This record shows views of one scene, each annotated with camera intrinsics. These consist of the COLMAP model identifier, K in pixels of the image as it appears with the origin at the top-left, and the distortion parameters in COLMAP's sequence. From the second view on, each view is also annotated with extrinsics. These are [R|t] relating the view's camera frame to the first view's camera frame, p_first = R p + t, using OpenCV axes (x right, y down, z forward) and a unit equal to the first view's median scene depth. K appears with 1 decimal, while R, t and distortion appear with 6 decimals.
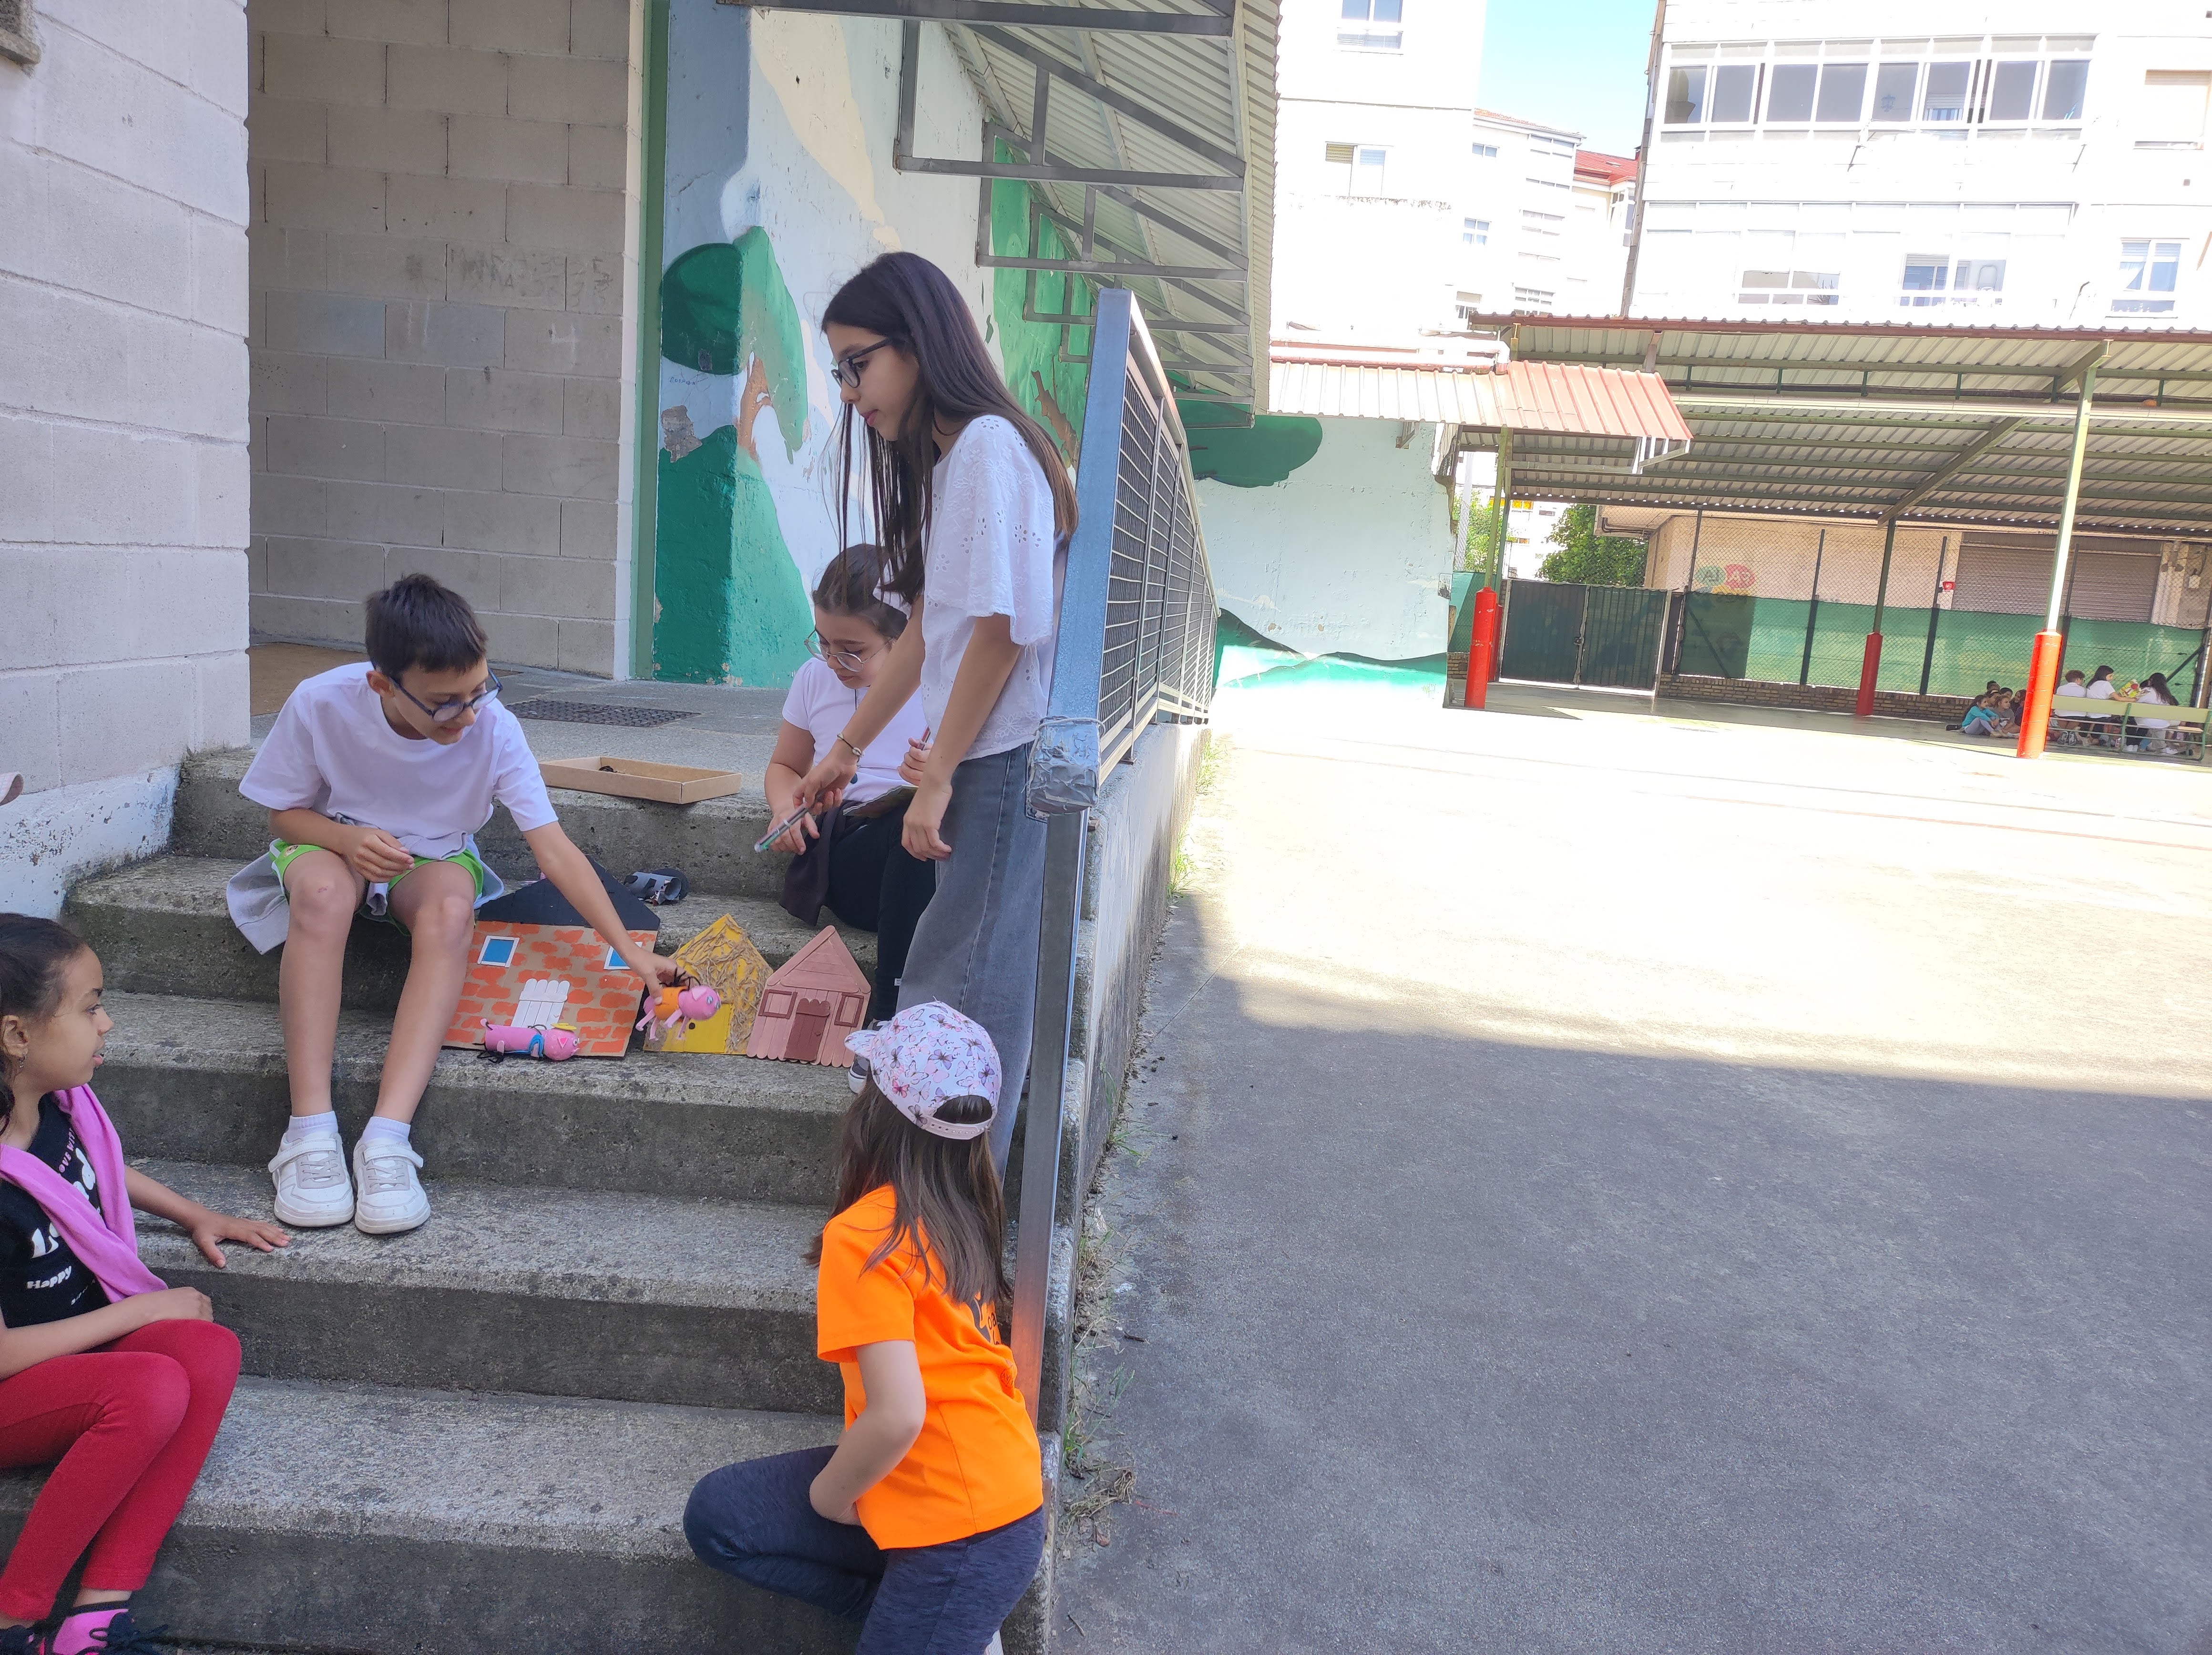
lens RADIAL K [[1624.4, 0, 1102.3], [0, 1624.4, 825.0], [0, 0, 1]] dist [0.036390, -0.010213]
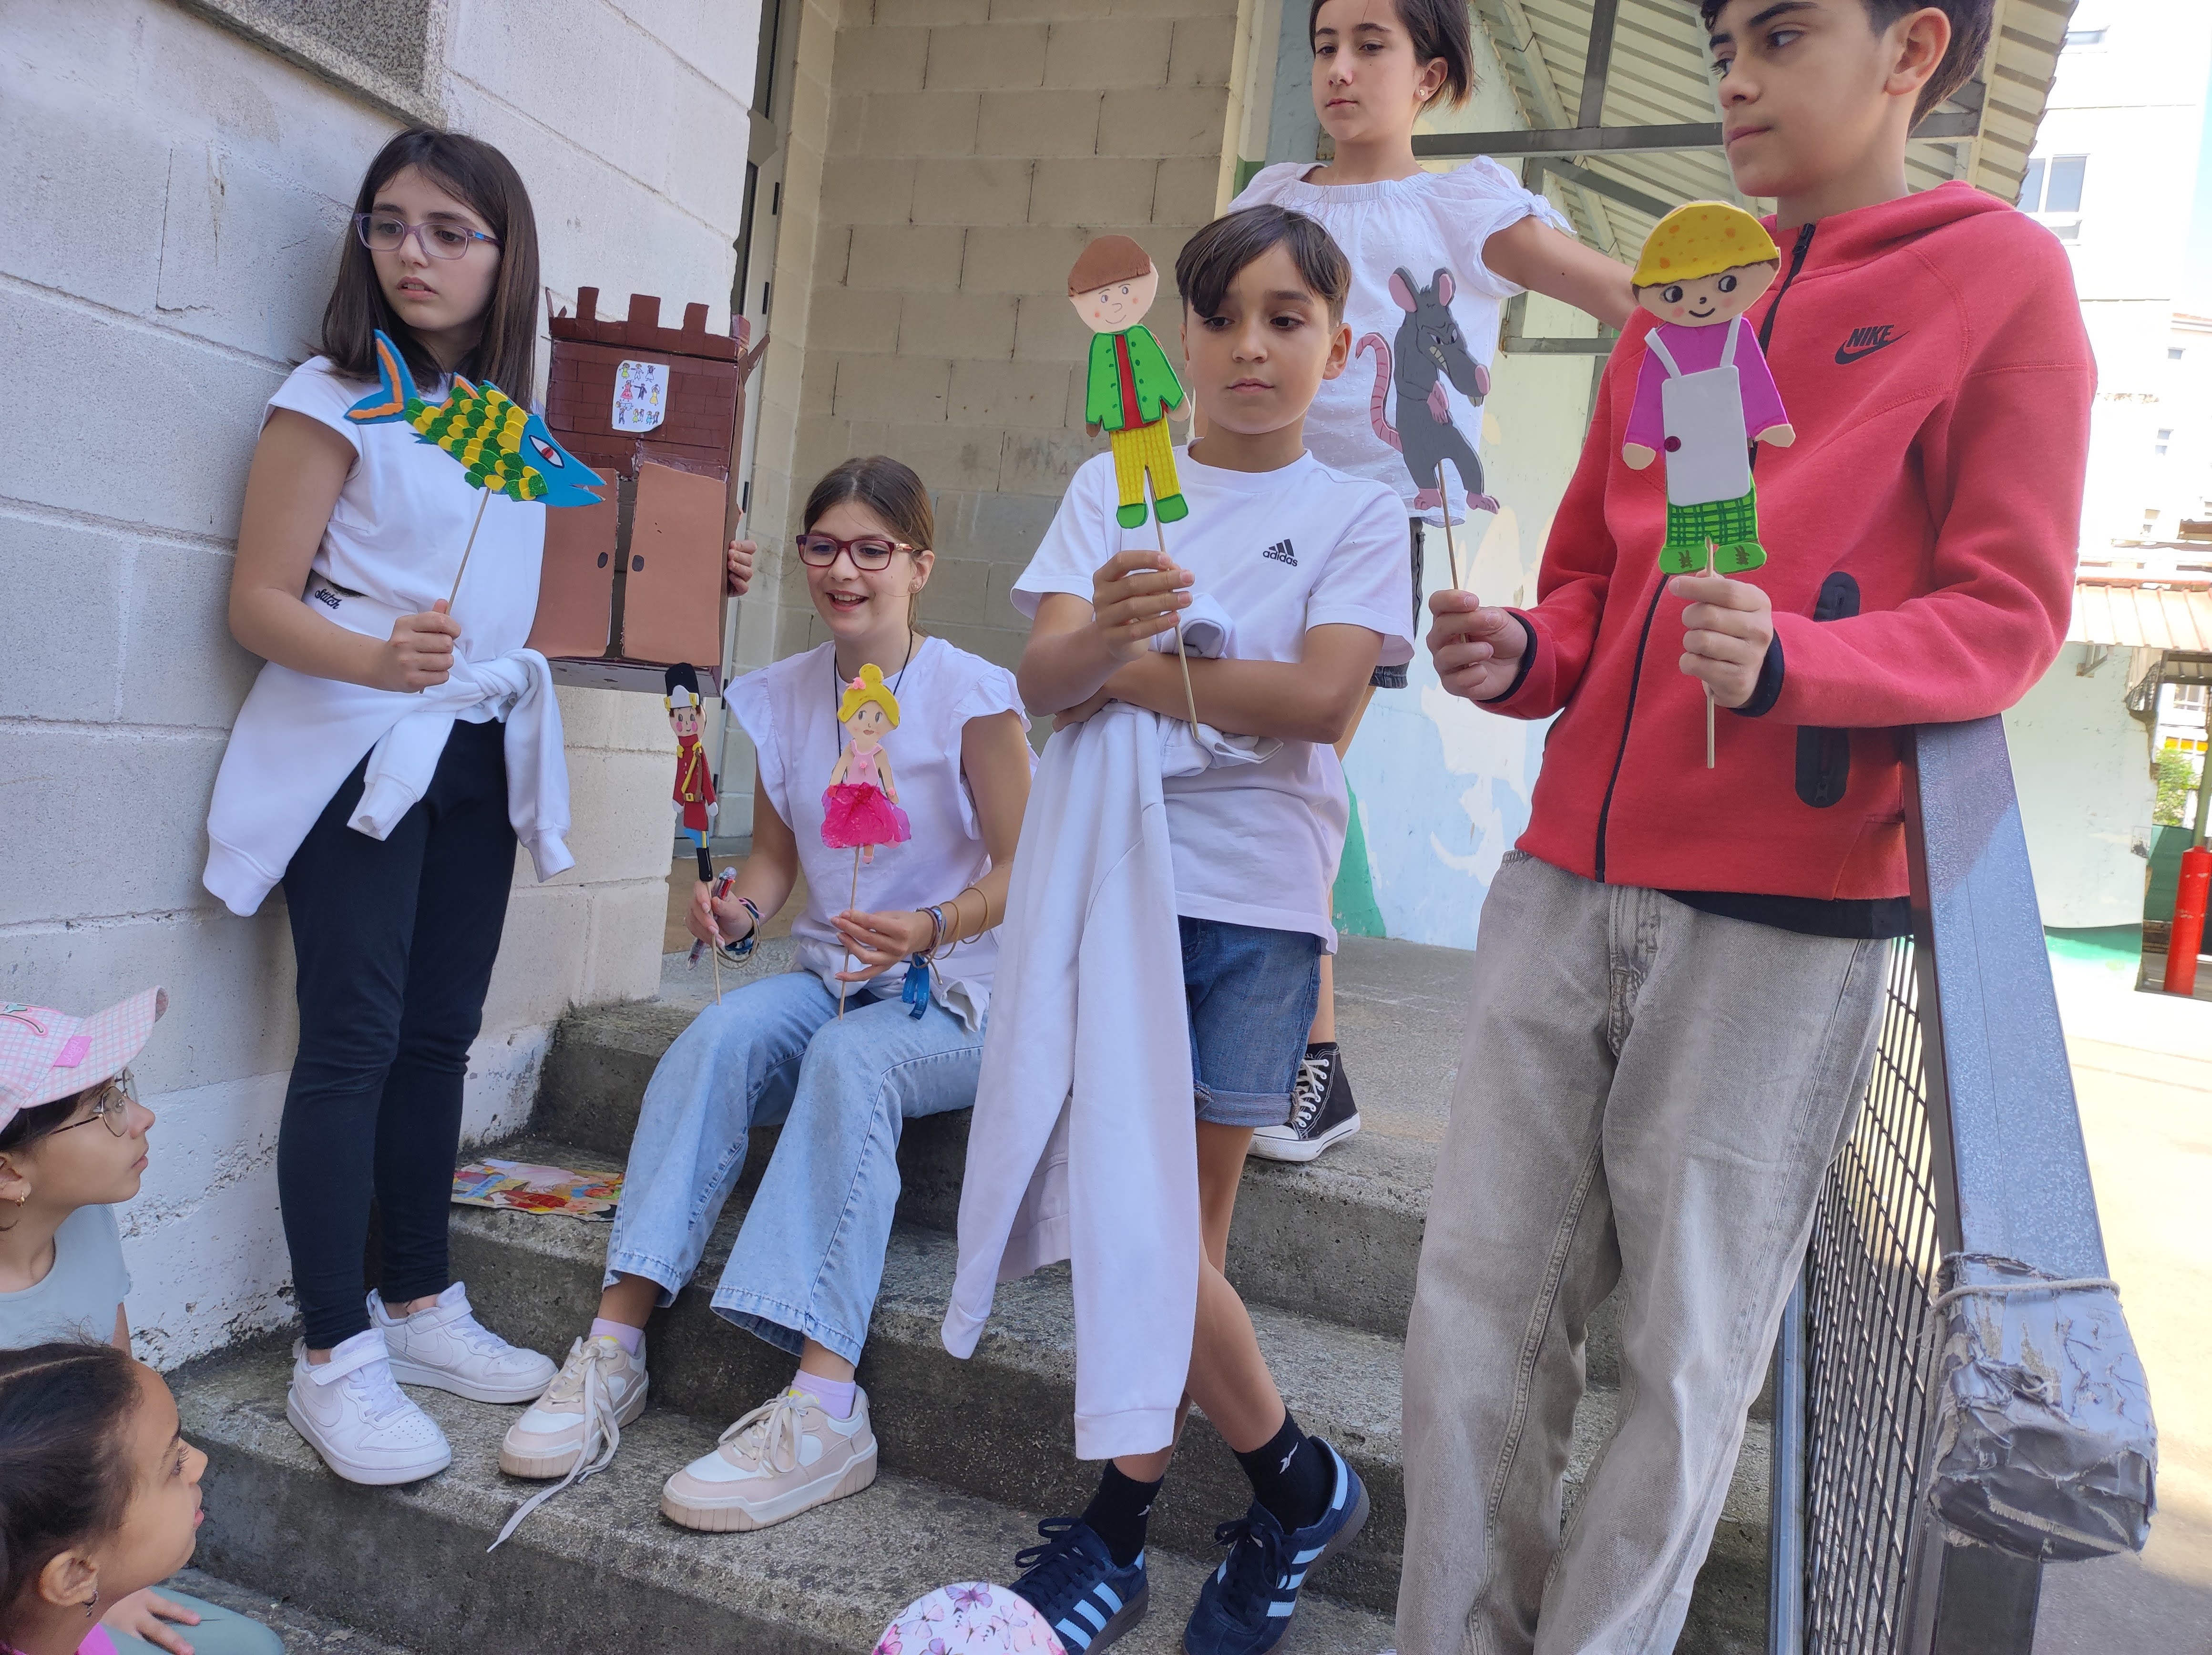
lens RADIAL K [[1624.4, 0, 1104.7], [0, 1624.4, 832.0], [0, 0, 1]] dist [0.036390, -0.010213]
pose [[0.943728, 0.053195, -0.326417, -0.038302], [-0.094152, 0.989353, -0.110978, -0.037569], [0.317038, 0.135466, 0.938688, 0.197103]]
